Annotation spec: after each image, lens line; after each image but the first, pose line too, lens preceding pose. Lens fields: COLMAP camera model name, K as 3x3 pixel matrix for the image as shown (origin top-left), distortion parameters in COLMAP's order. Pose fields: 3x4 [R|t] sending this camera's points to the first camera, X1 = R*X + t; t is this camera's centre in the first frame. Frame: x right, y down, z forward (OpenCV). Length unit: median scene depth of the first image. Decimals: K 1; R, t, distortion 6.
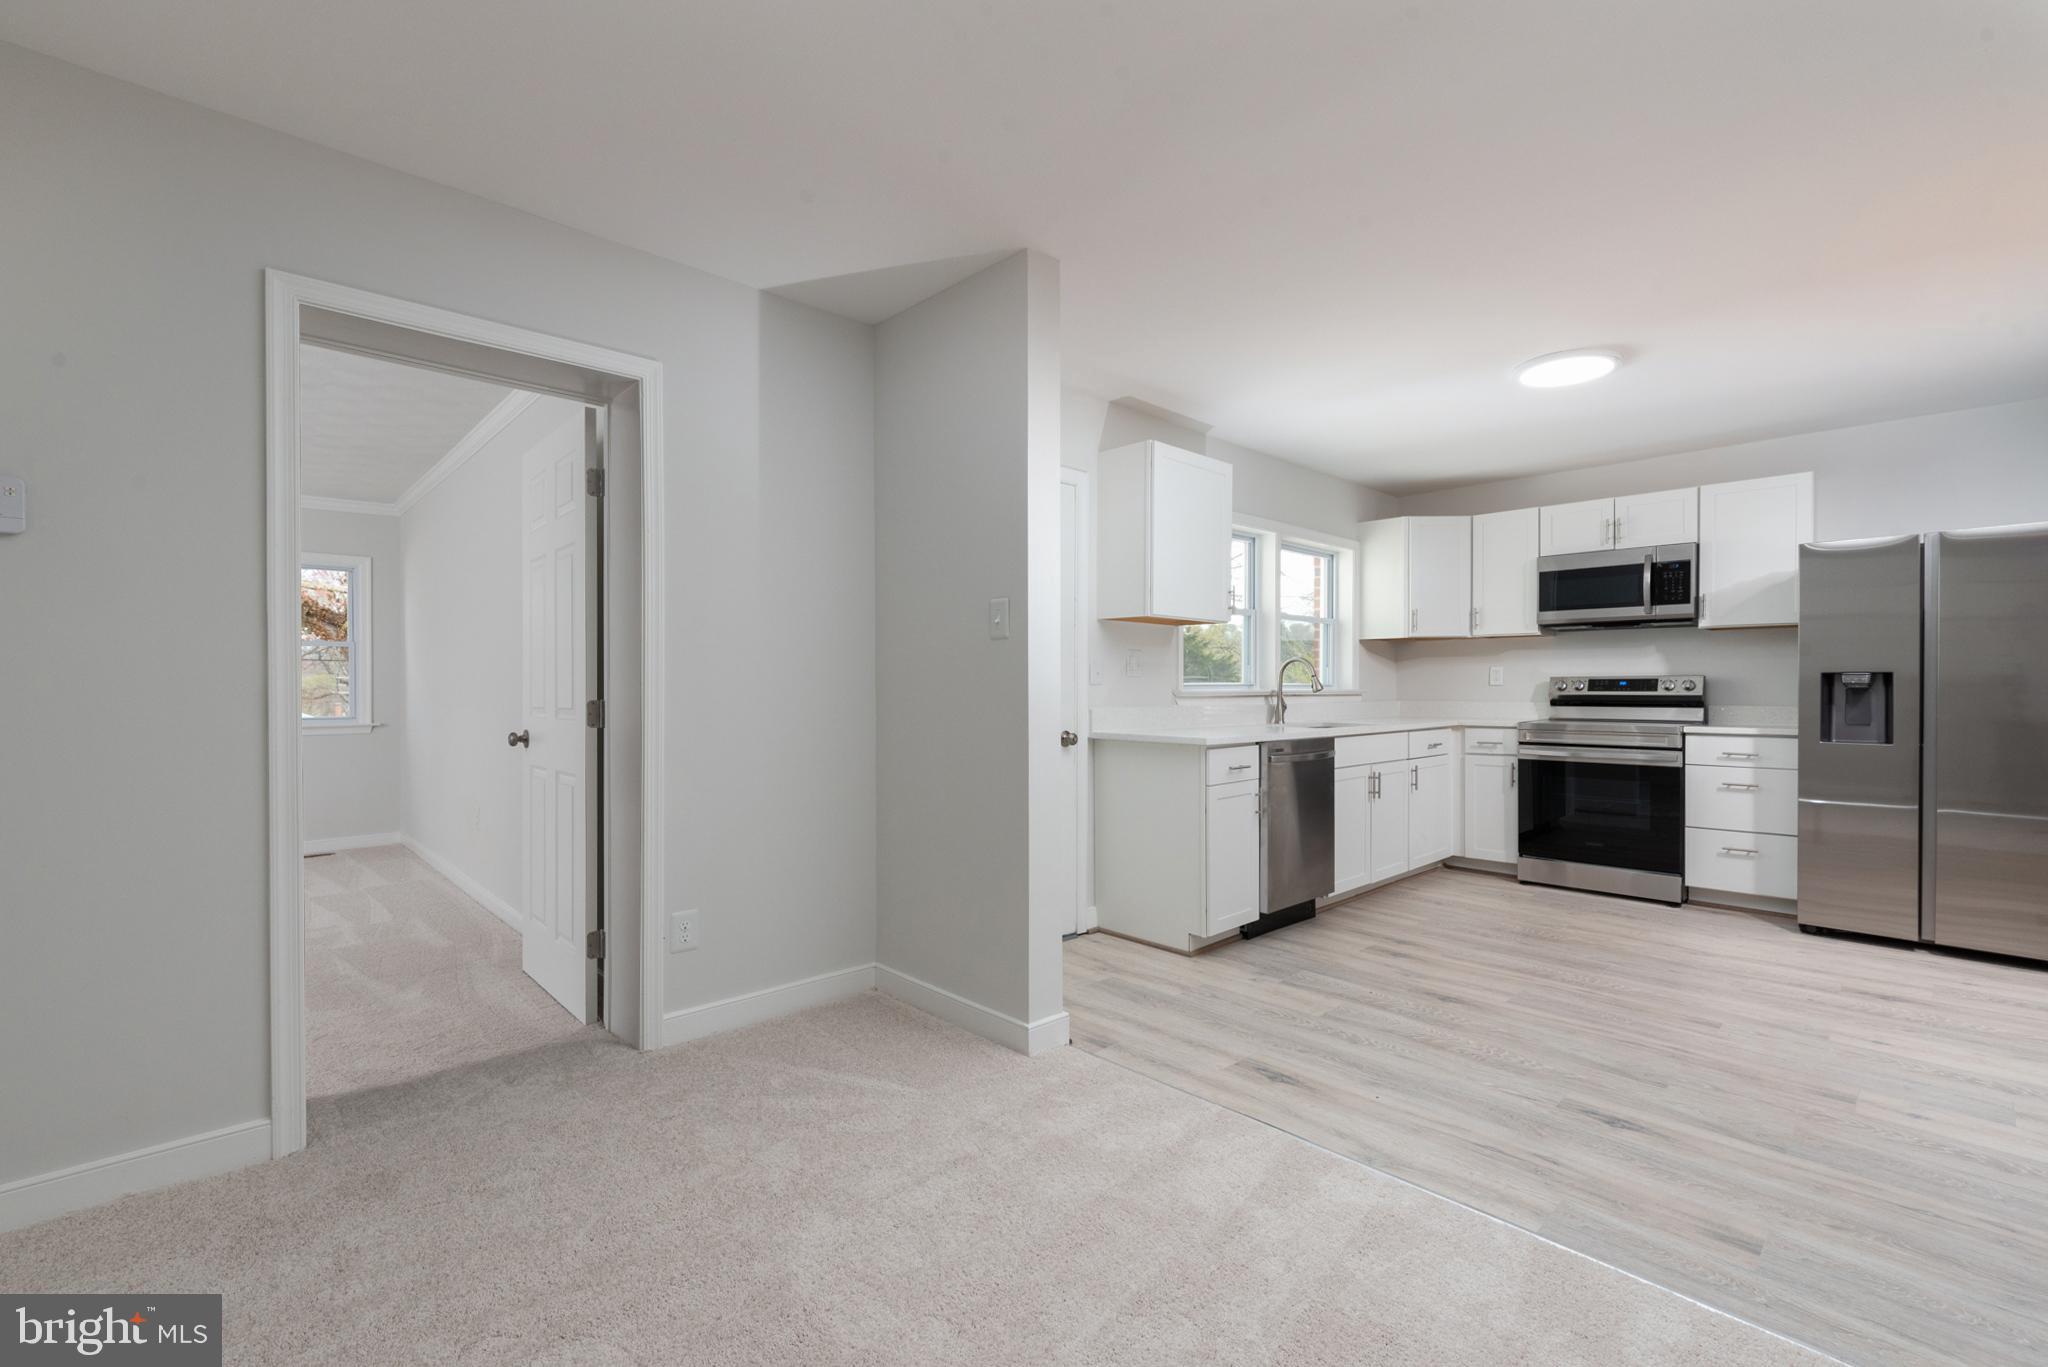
lens RADIAL K [[900.2, 0, 993.9], [0, 900.2, 688.9], [0, 0, 1]] dist [-0.002785, -0.000228]
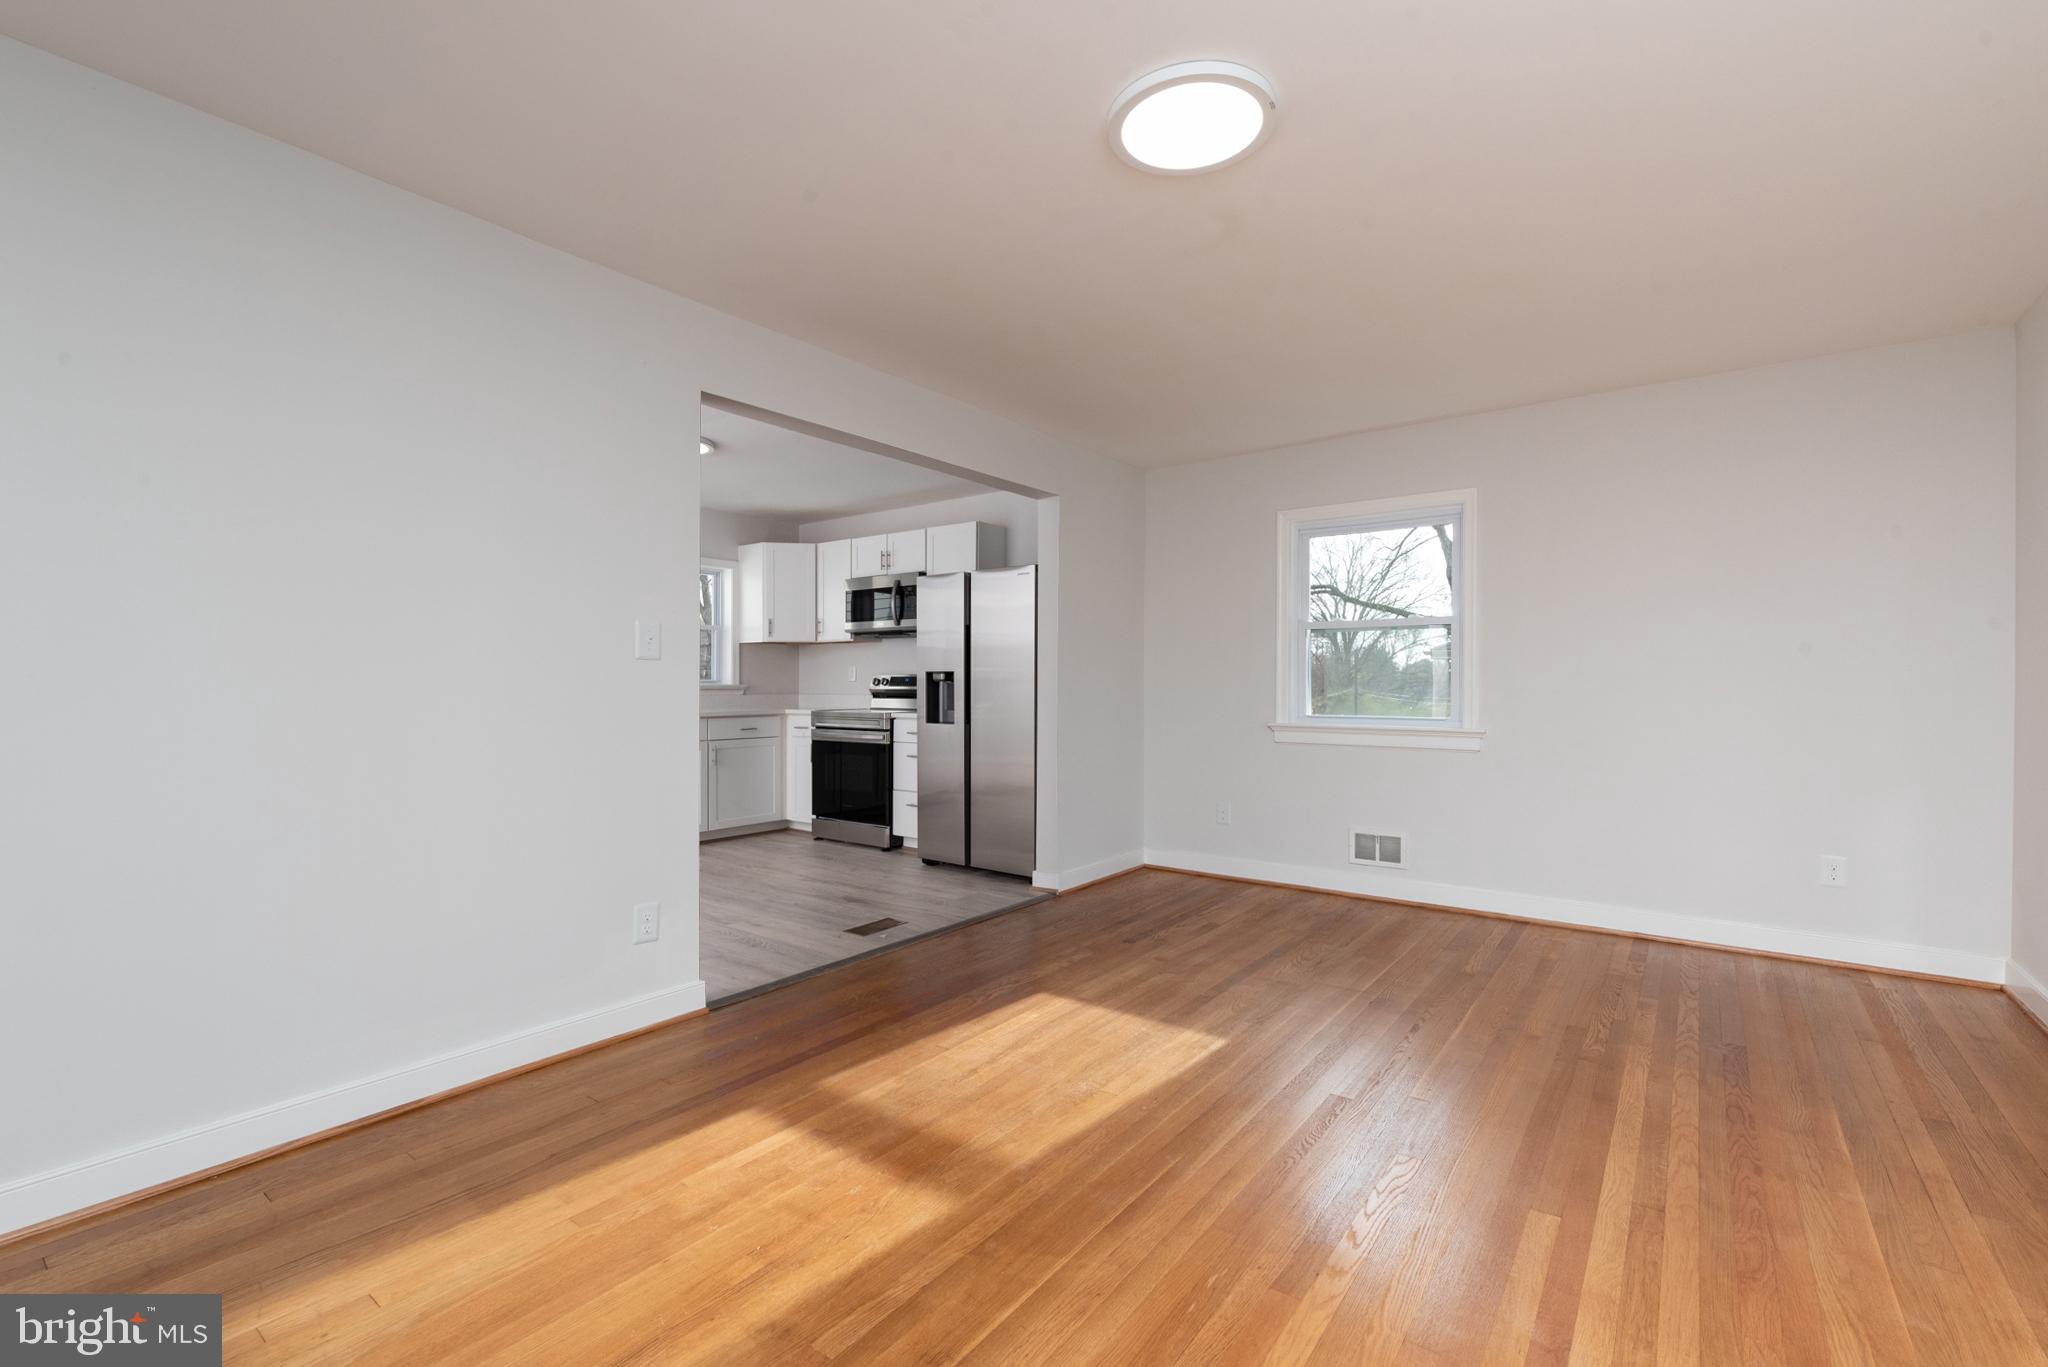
lens RADIAL K [[900.2, 0, 993.9], [0, 900.2, 688.9], [0, 0, 1]] dist [-0.002785, -0.000228]
pose [[0.984876, 0.001988, 0.173248, 0.610088], [-0.002429, 0.999994, 0.002336, 0.003323], [-0.173242, -0.002721, 0.984875, -0.279430]]
